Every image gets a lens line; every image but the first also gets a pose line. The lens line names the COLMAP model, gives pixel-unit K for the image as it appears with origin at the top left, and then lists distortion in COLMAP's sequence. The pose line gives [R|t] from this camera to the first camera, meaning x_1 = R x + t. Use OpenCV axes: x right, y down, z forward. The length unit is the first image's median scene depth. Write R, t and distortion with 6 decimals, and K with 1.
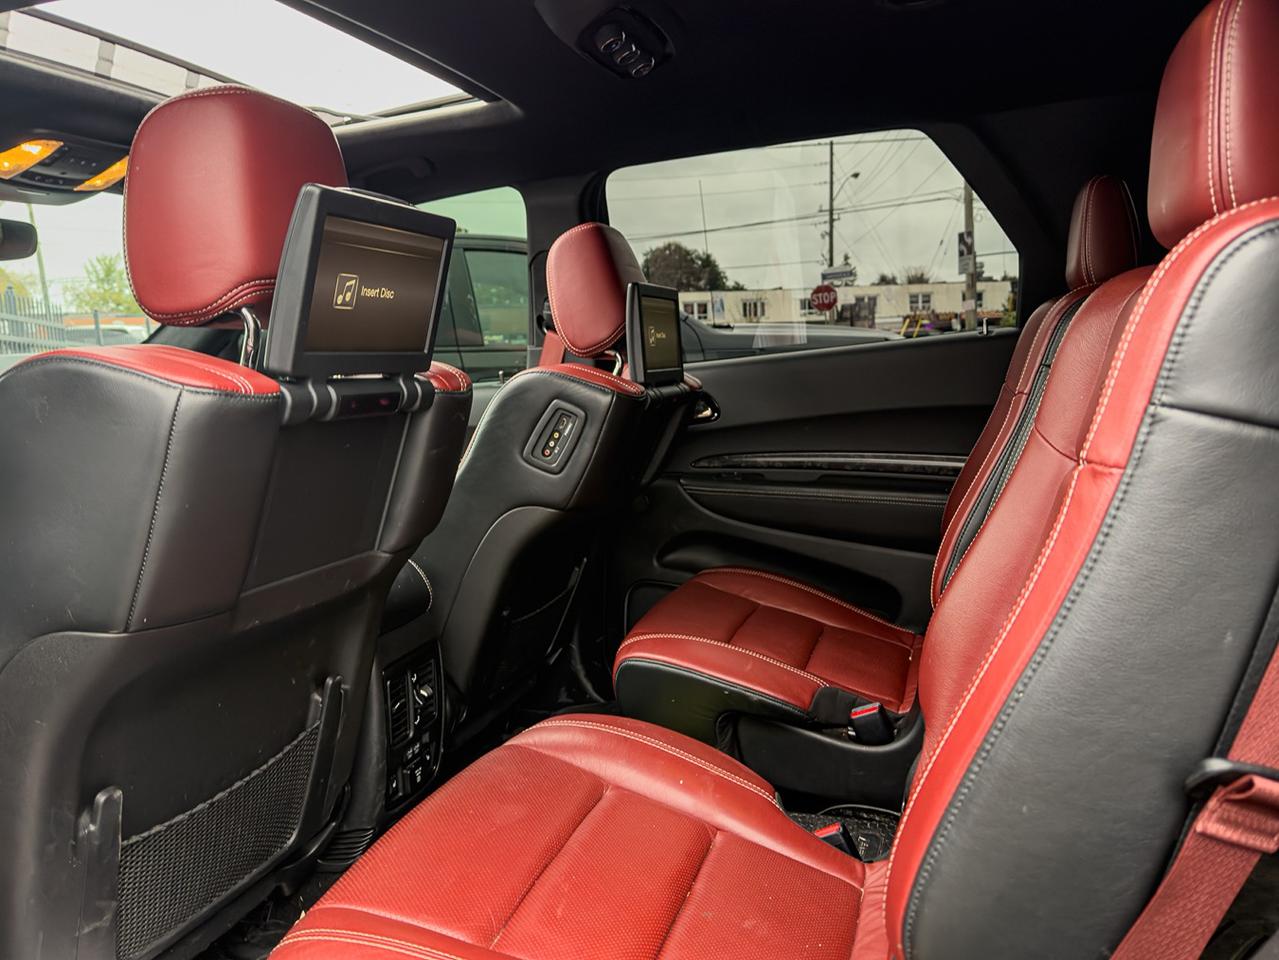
lens RADIAL K [[938.0, 0, 639.5], [0, 938.0, 480.0], [0, 0, 1]] dist [0.155681, -0.349028]
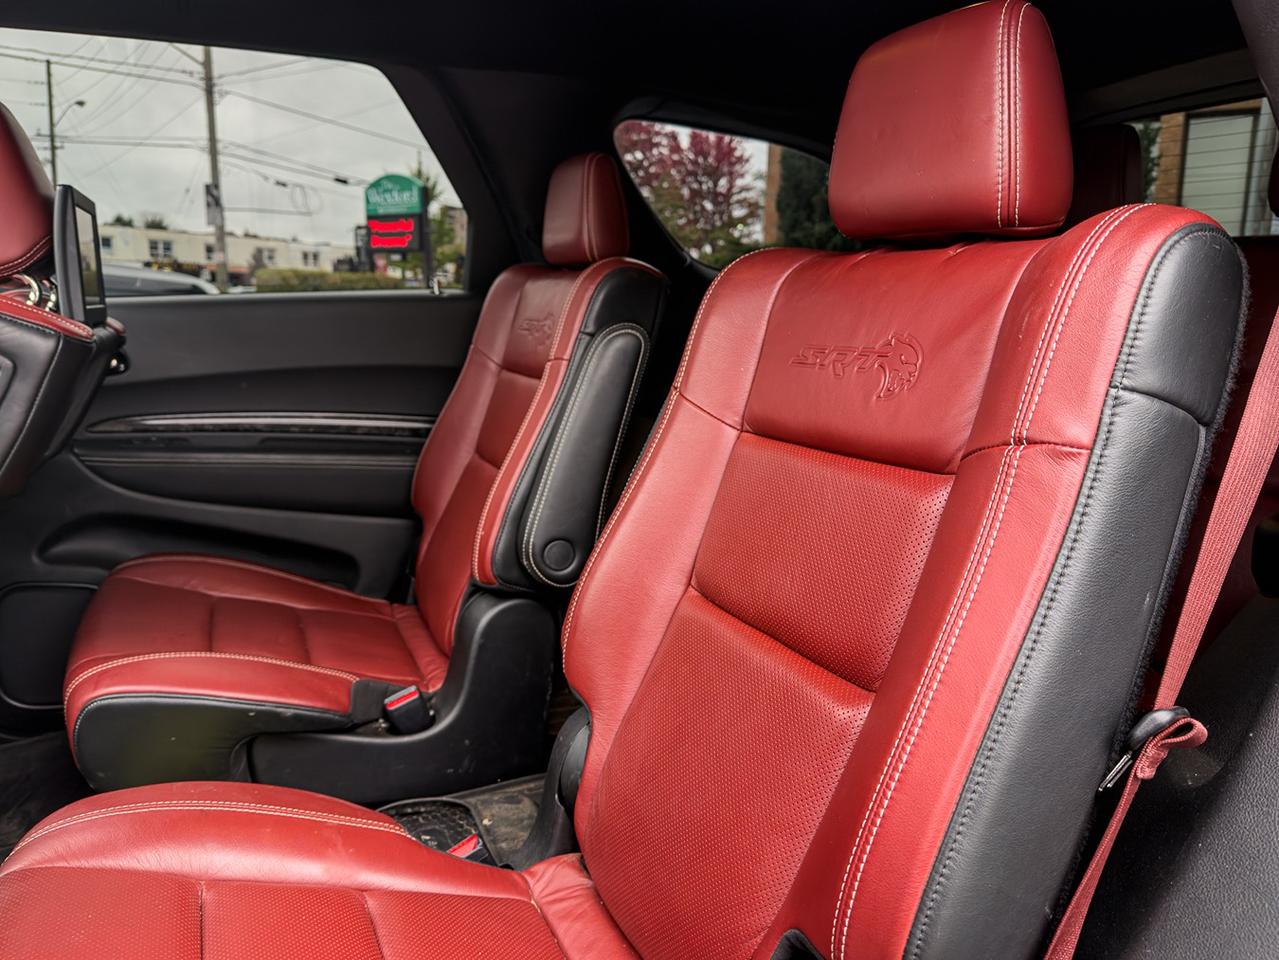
lens RADIAL K [[918.7, 0, 640.1], [0, 918.7, 467.5], [0, 0, 1]] dist [0.070410, -0.104306]
pose [[0.752977, -0.046157, 0.656426, -0.163203], [0.021456, 0.998729, 0.045615, -0.015242], [-0.657697, -0.020263, 0.753010, 0.176893]]
